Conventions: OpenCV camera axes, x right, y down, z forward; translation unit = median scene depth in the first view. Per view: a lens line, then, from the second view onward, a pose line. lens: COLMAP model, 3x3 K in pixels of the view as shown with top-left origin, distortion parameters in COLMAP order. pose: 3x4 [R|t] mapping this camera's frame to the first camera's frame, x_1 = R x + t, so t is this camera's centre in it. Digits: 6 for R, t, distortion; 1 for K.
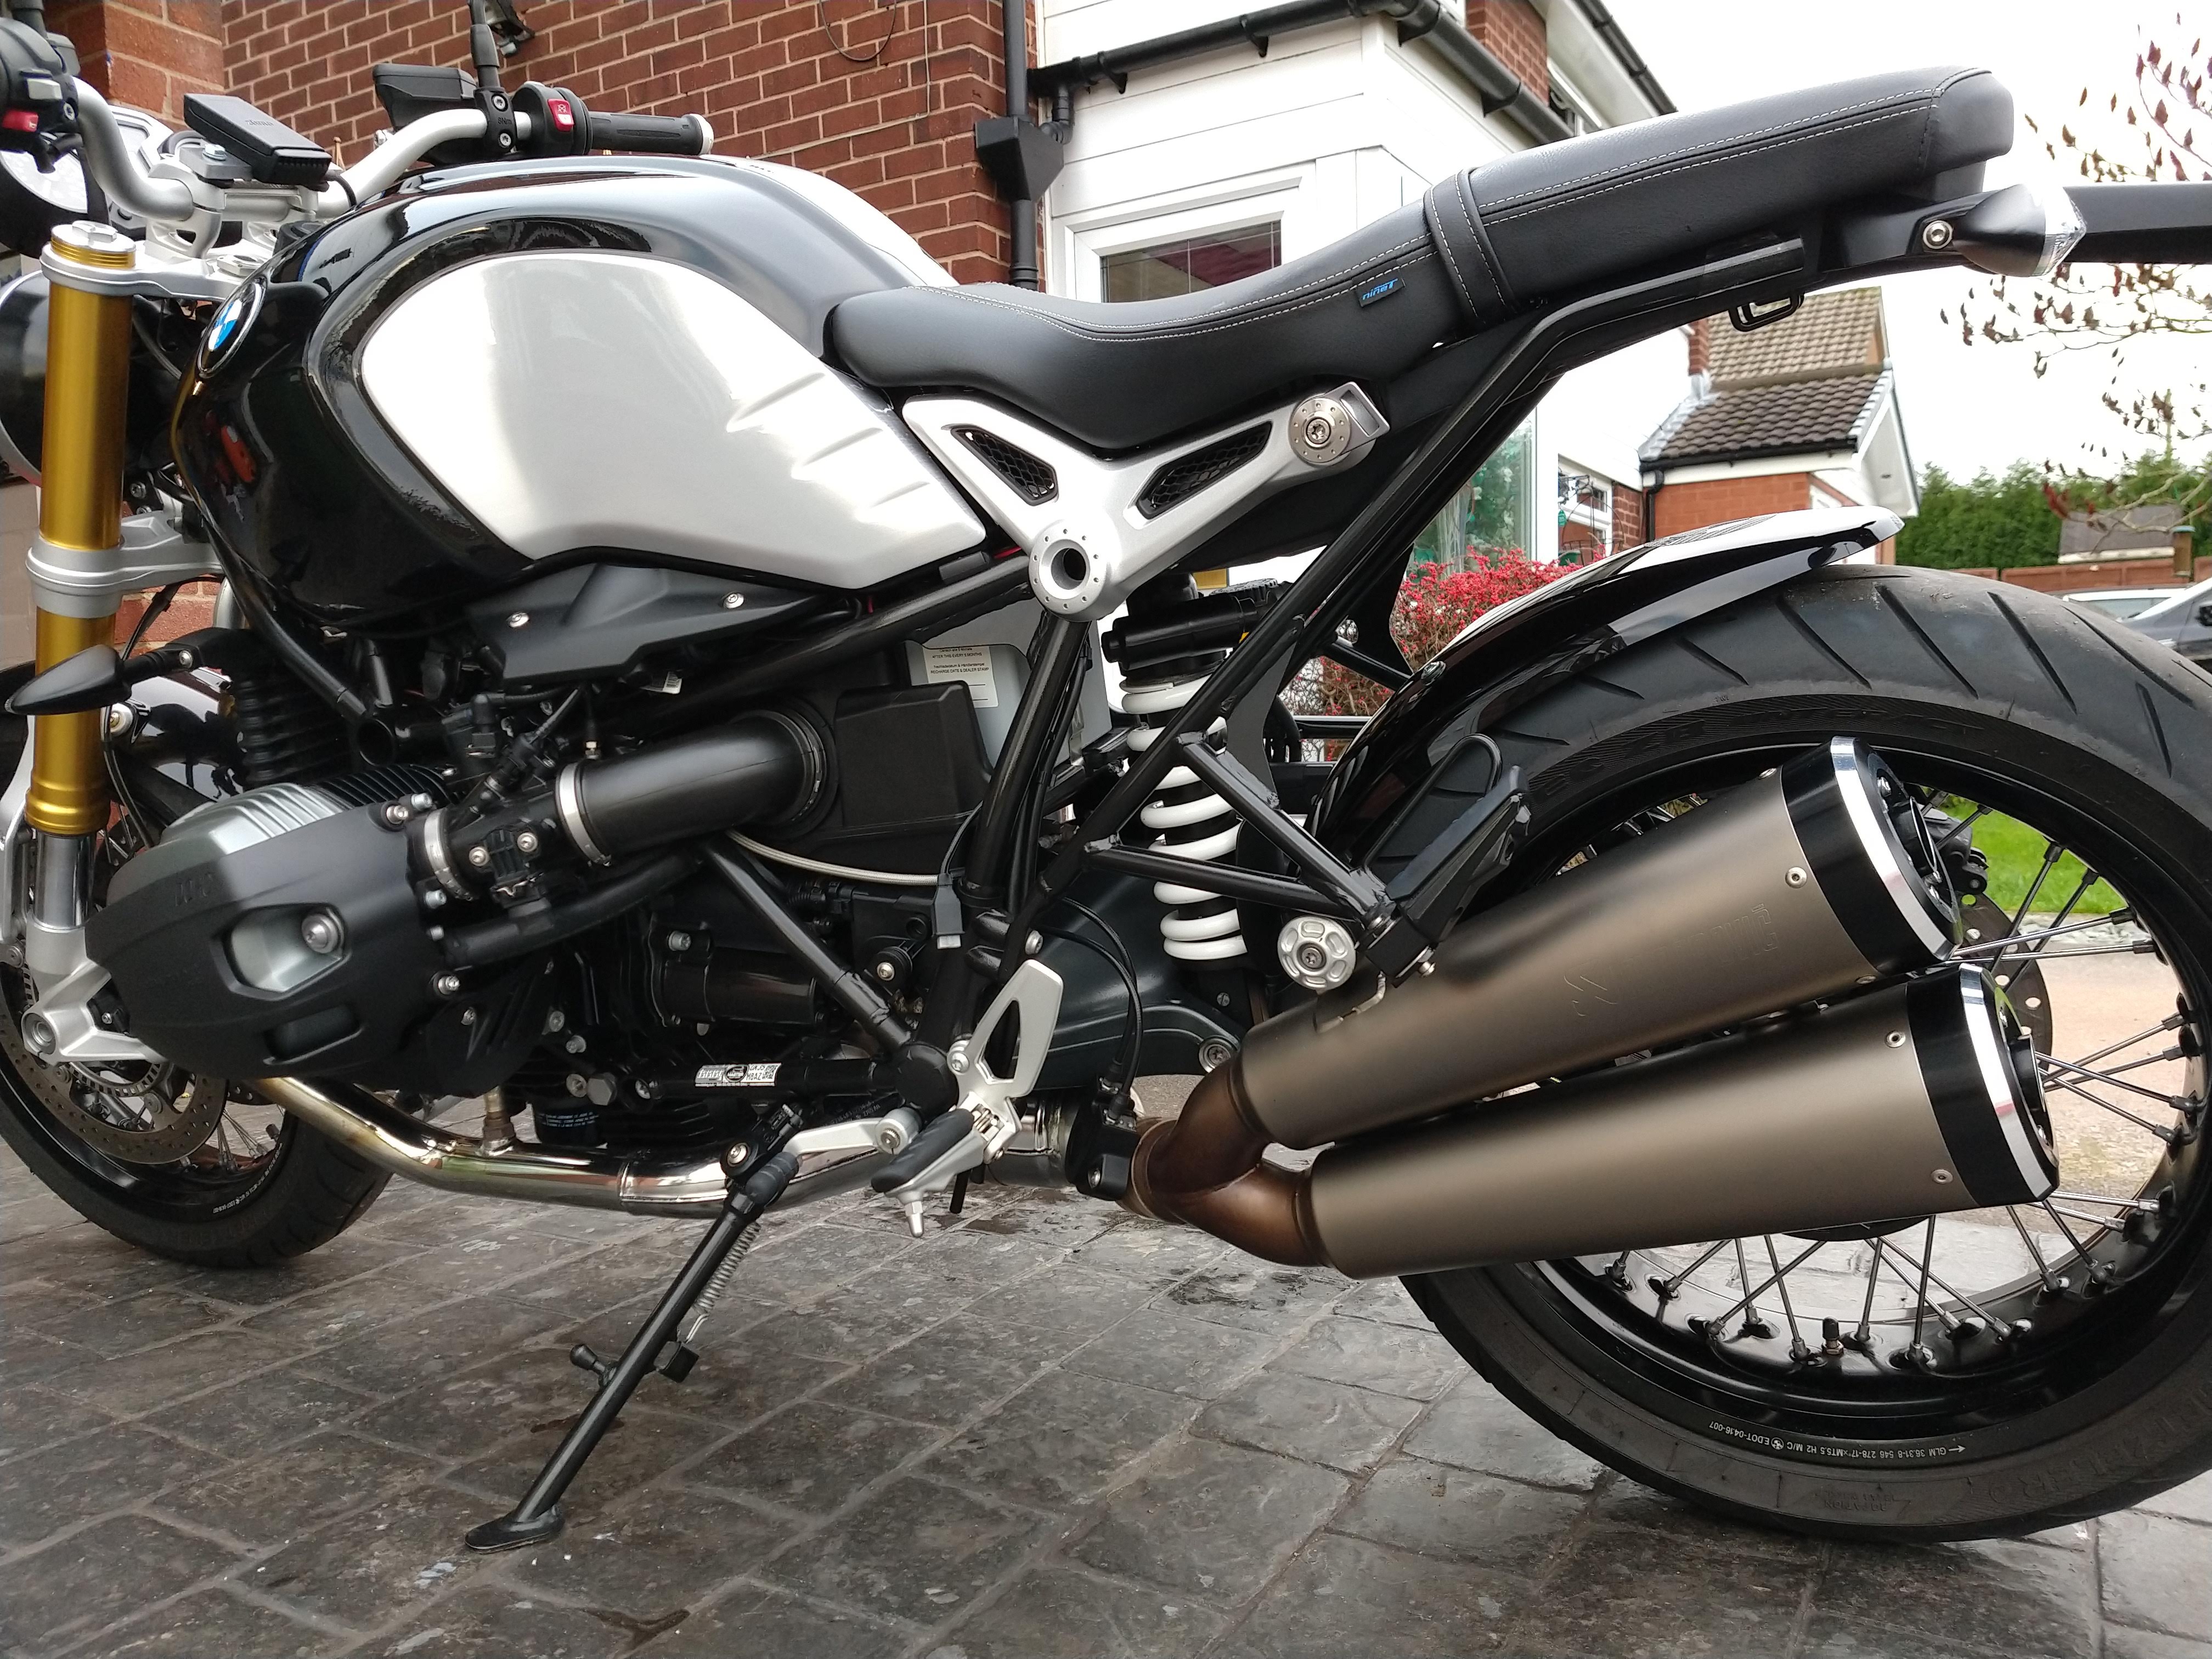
lens RADIAL K [[1702.6, 0, 1121.6], [0, 1702.6, 820.1], [0, 0, 1]] dist [0.067735, -0.160947]
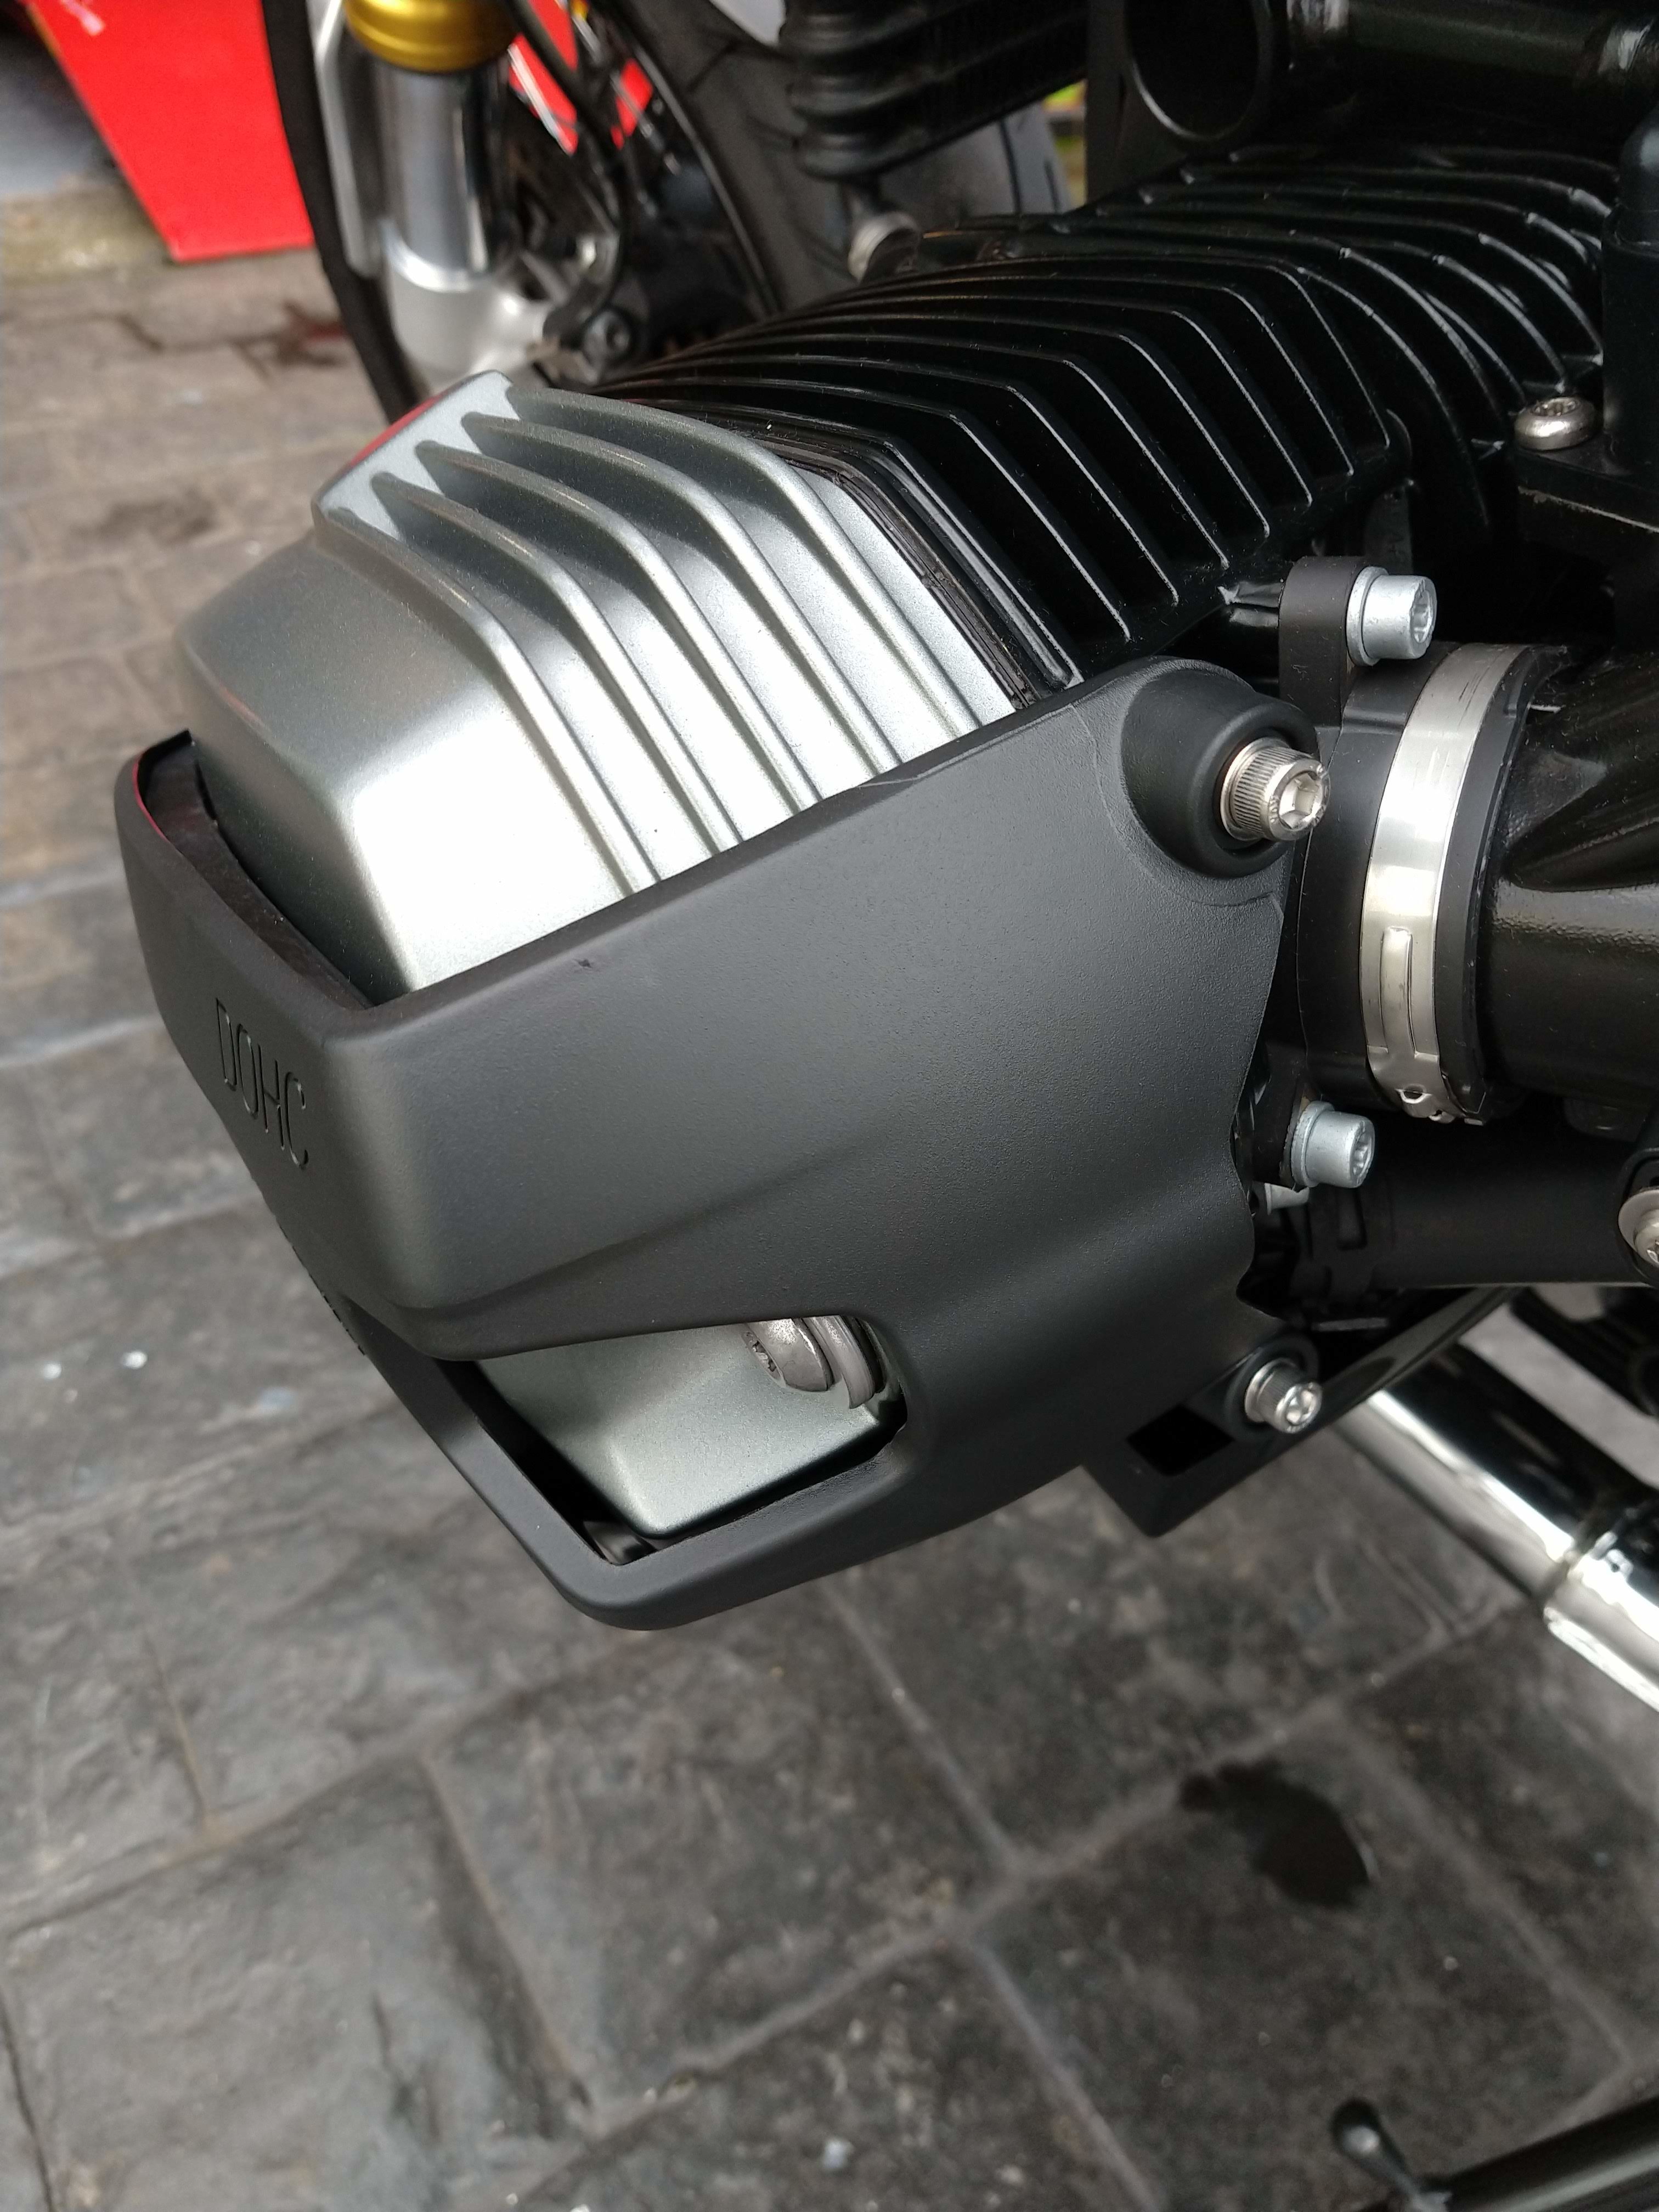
lens RADIAL K [[1702.6, 0, 846.1], [0, 1702.6, 1102.7], [0, 0, 1]] dist [0.067735, -0.160947]
pose [[0.863548, 0.371396, -0.341100, -0.373352], [-0.092466, 0.781583, 0.616910, -0.078048], [0.495716, -0.501191, 0.709276, 0.805218]]
